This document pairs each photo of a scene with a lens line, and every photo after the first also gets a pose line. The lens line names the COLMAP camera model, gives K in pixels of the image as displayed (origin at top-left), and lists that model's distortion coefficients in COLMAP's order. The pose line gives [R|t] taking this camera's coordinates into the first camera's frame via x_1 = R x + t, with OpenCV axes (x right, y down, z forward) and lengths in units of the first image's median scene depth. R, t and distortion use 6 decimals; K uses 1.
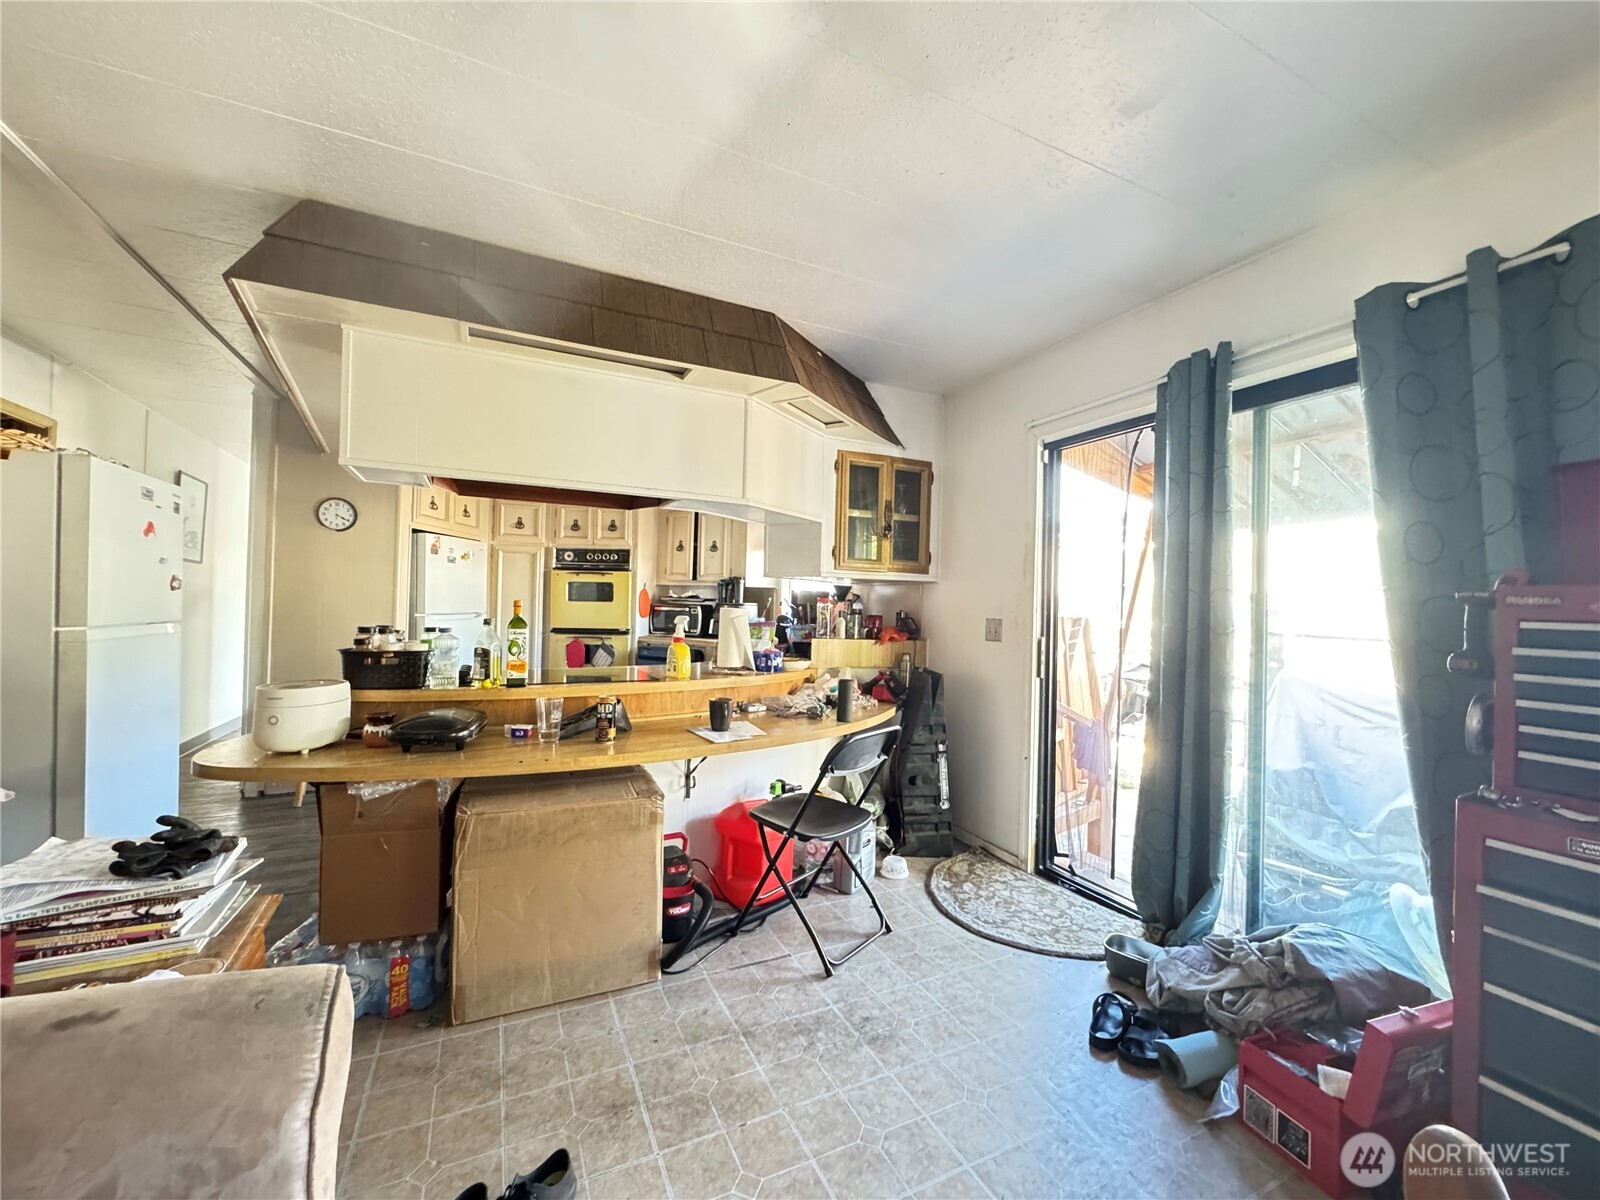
lens RADIAL K [[635.6, 0, 797.2], [0, 635.6, 601.8], [0, 0, 1]] dist [-0.000836, 0.000110]
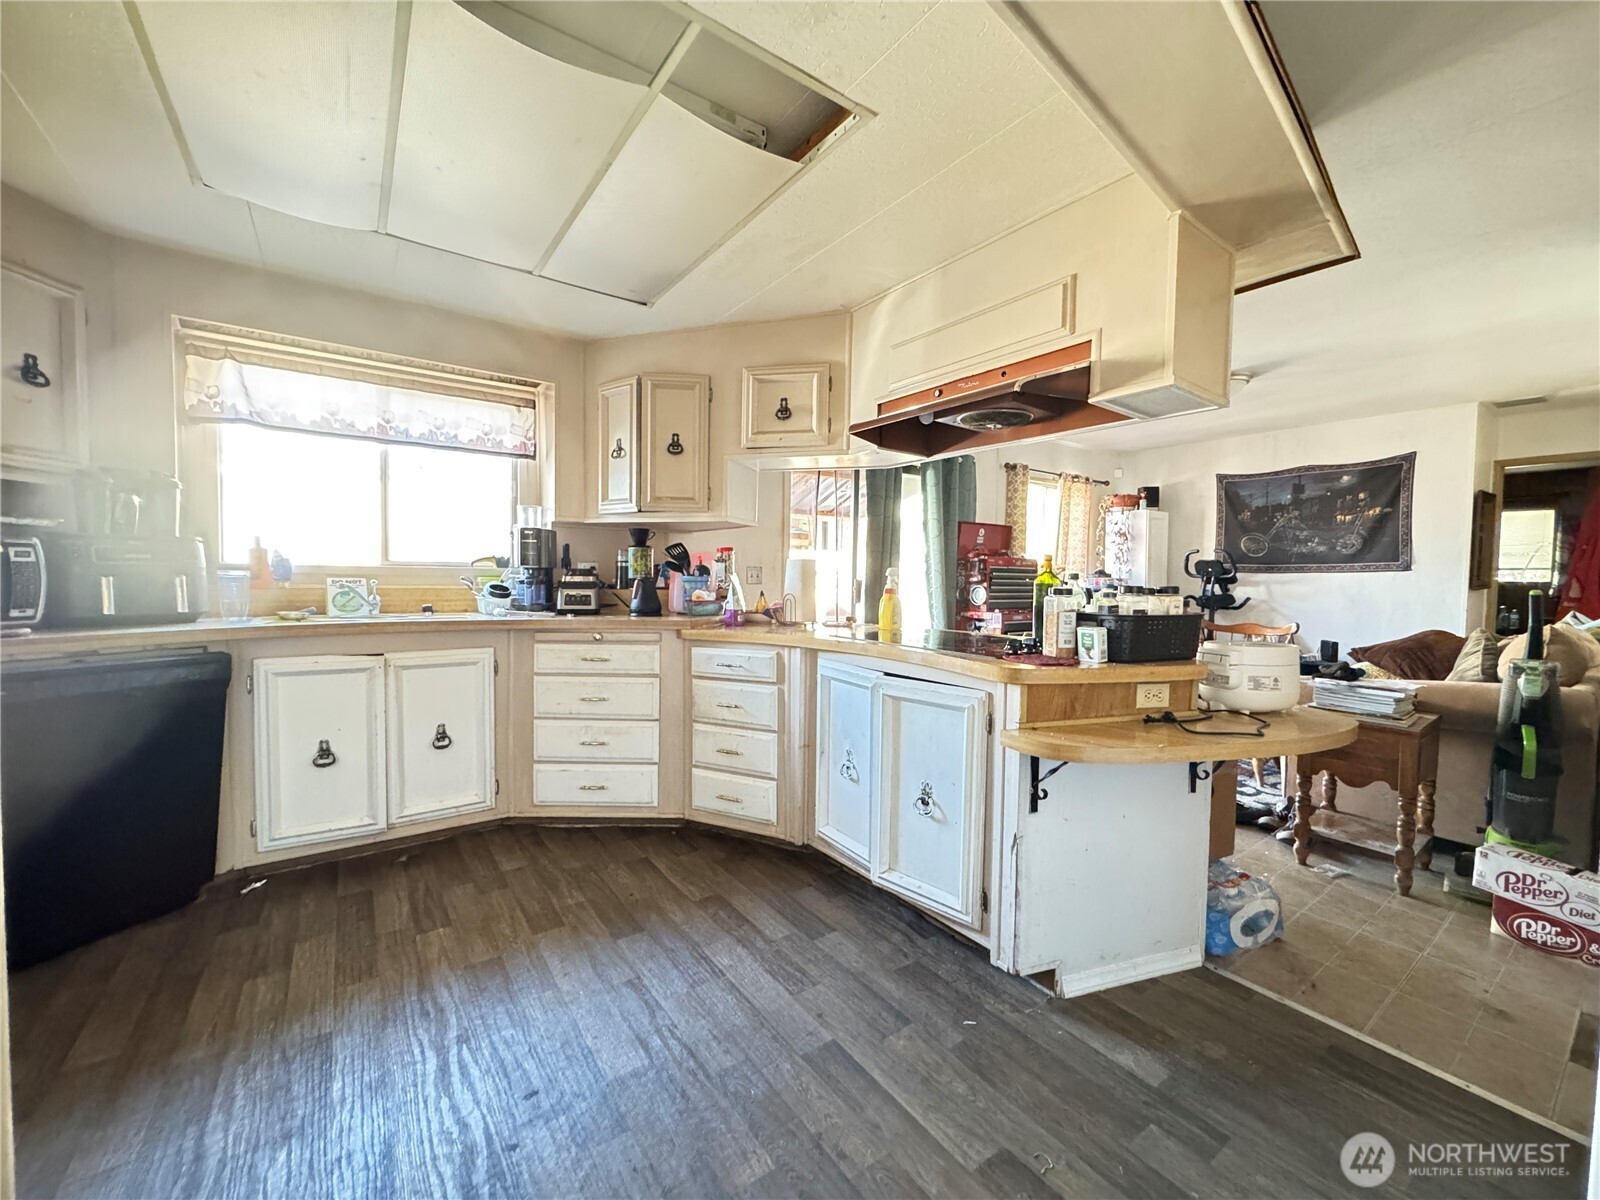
lens RADIAL K [[635.6, 0, 796.6], [0, 635.6, 597.7], [0, 0, 1]] dist [-0.000836, 0.000110]
pose [[-0.171542, -0.061155, 0.983277, -1.026758], [-0.020624, 0.998076, 0.058477, 0.016525], [-0.984961, -0.010248, -0.172473, 1.181900]]
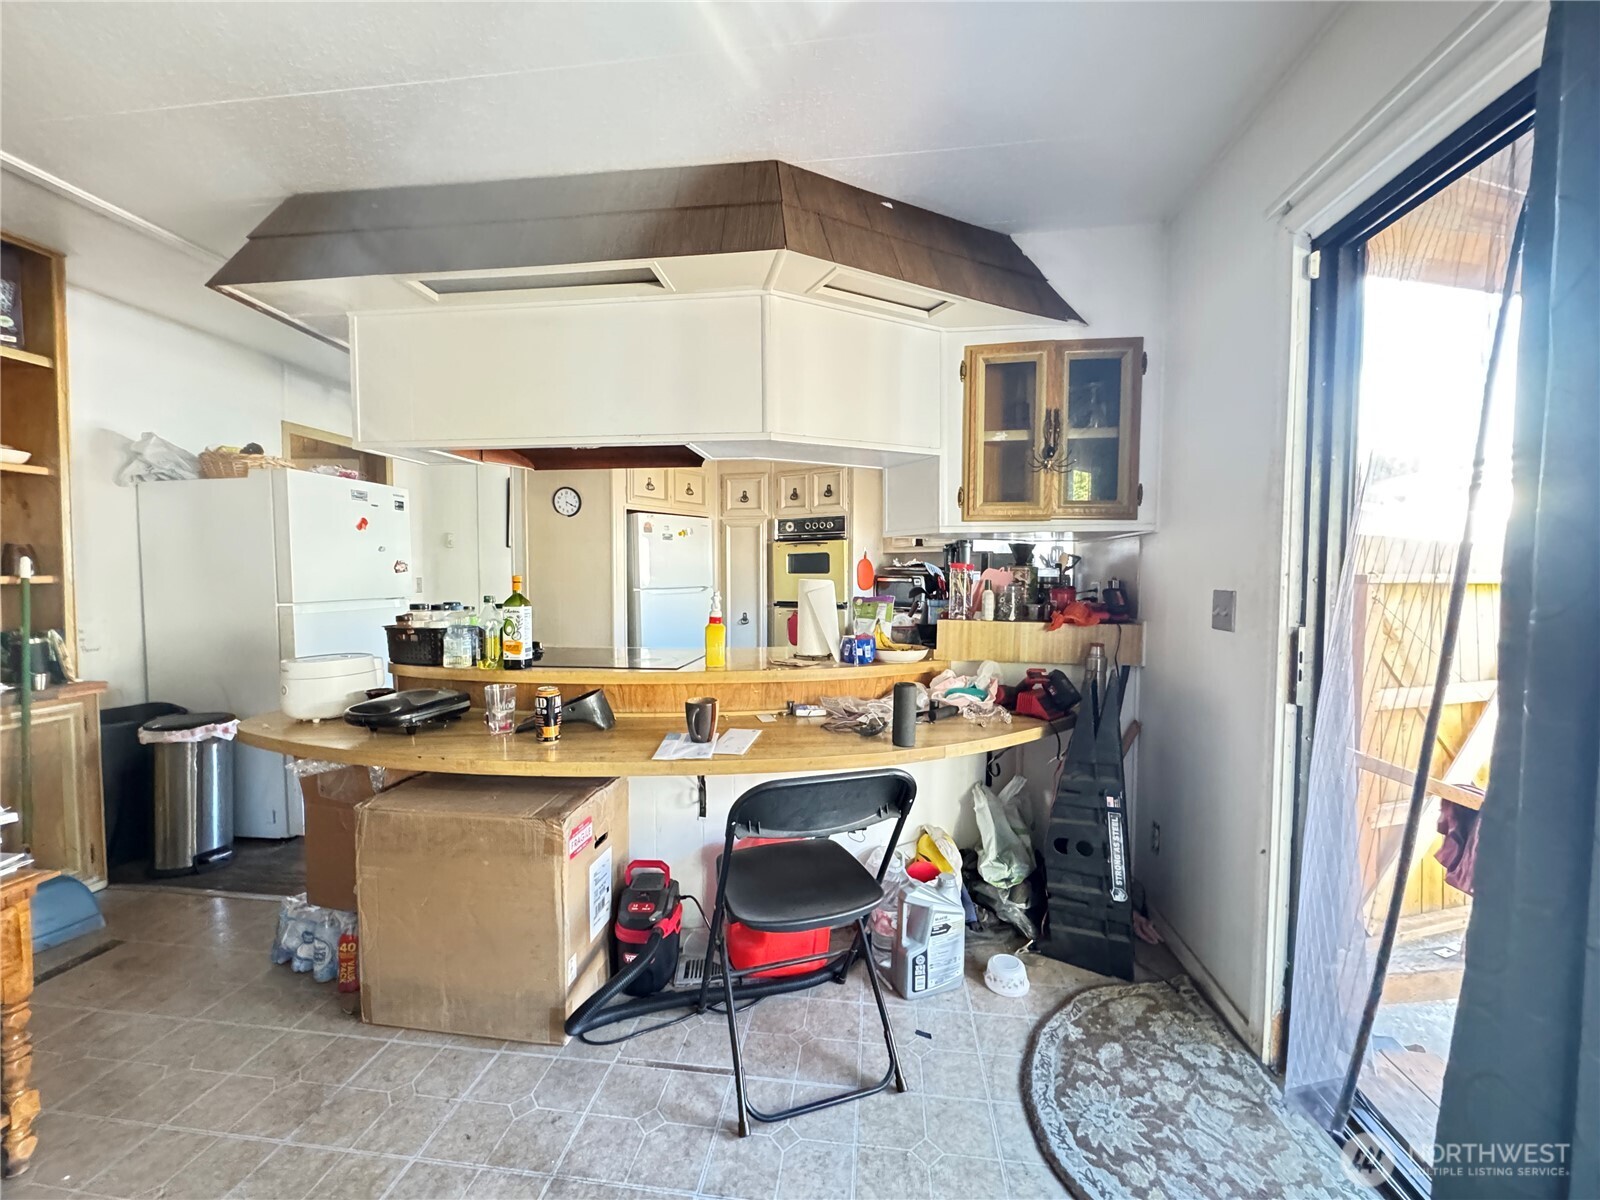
lens RADIAL K [[635.6, 0, 799.7], [0, 635.6, 601.4], [0, 0, 1]] dist [-0.000836, 0.000110]
pose [[0.842354, 0.002713, -0.538918, 0.307215], [0.021870, 0.998992, 0.039213, 0.006103], [0.538481, -0.044817, 0.841445, 0.337372]]
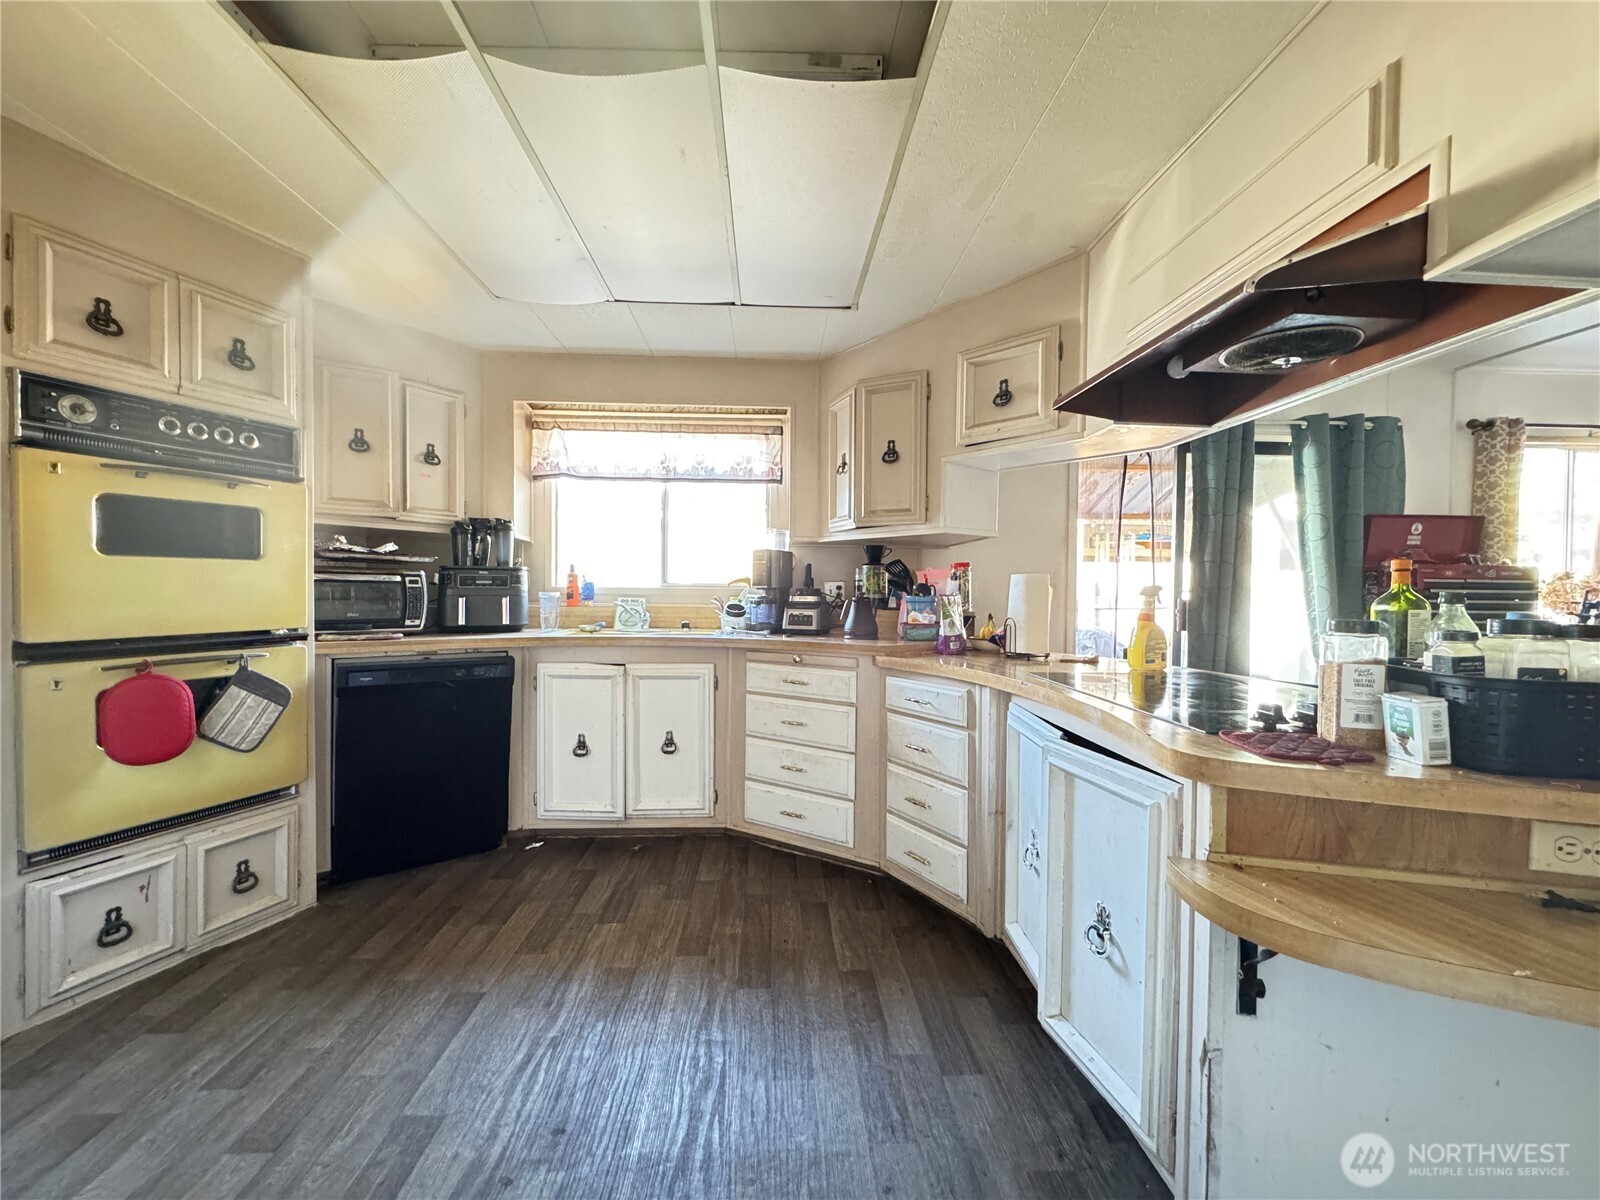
lens RADIAL K [[635.6, 0, 799.2], [0, 635.6, 598.2], [0, 0, 1]] dist [-0.000836, 0.000110]
pose [[0.386909, -0.035034, 0.921452, -0.903103], [-0.001809, 0.999247, 0.038751, 0.013147], [-0.922116, -0.016660, 0.386555, 0.974650]]
